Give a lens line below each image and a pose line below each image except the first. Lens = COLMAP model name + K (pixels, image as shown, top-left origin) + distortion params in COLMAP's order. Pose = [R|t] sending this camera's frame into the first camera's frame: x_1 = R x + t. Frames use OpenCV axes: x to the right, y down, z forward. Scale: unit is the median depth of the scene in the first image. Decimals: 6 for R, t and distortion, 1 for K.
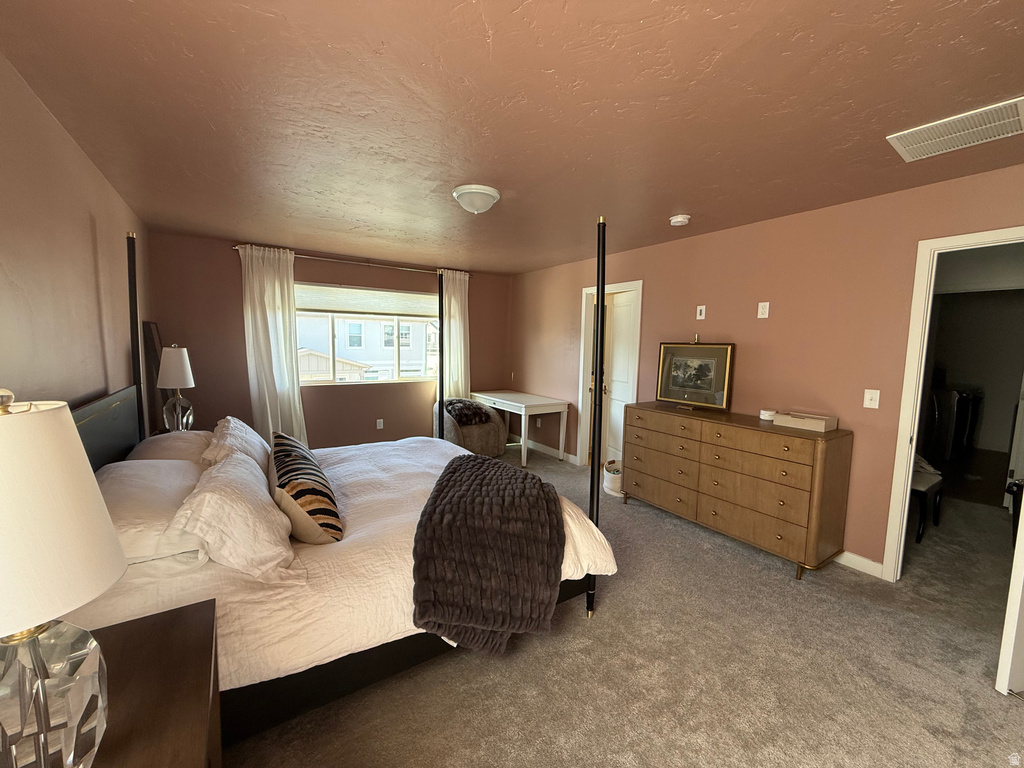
lens RADIAL K [[404.7, 0, 513.1], [0, 404.7, 386.4], [0, 0, 1]] dist [-0.000958, -0.000025]
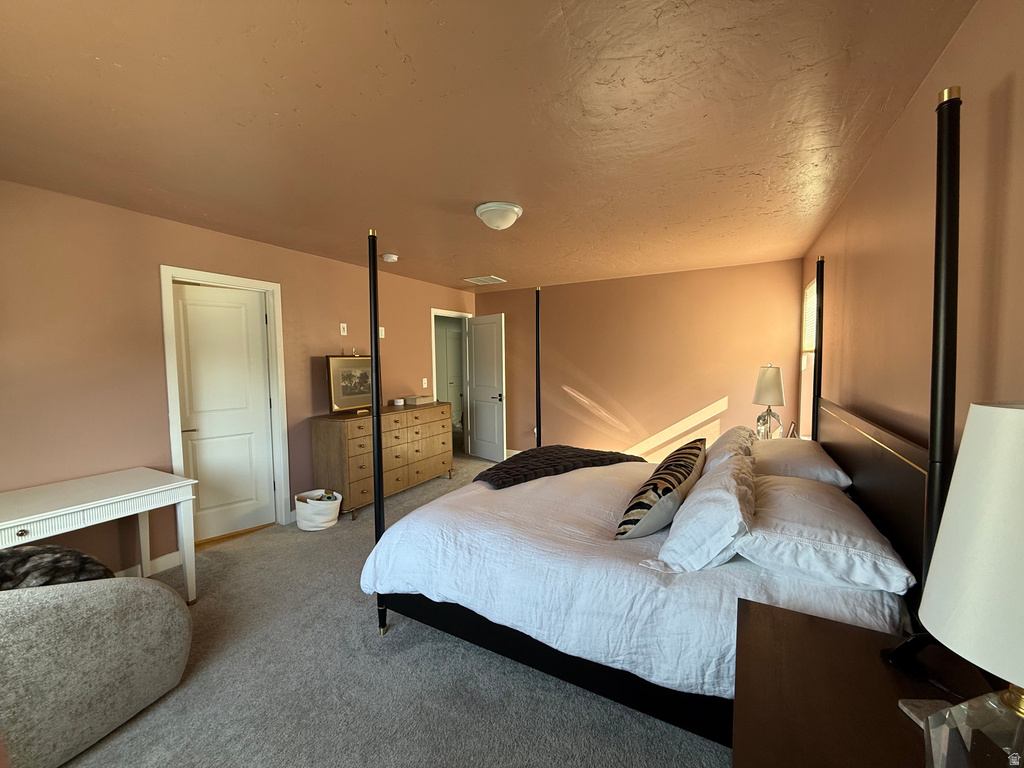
lens RADIAL K [[404.7, 0, 513.1], [0, 404.7, 379.3], [0, 0, 1]] dist [-0.000958, -0.000025]
pose [[-0.448372, -0.061920, 0.891700, -0.798667], [0.096684, 0.988385, 0.117249, -0.132281], [-0.888603, 0.138784, -0.437177, 1.110690]]
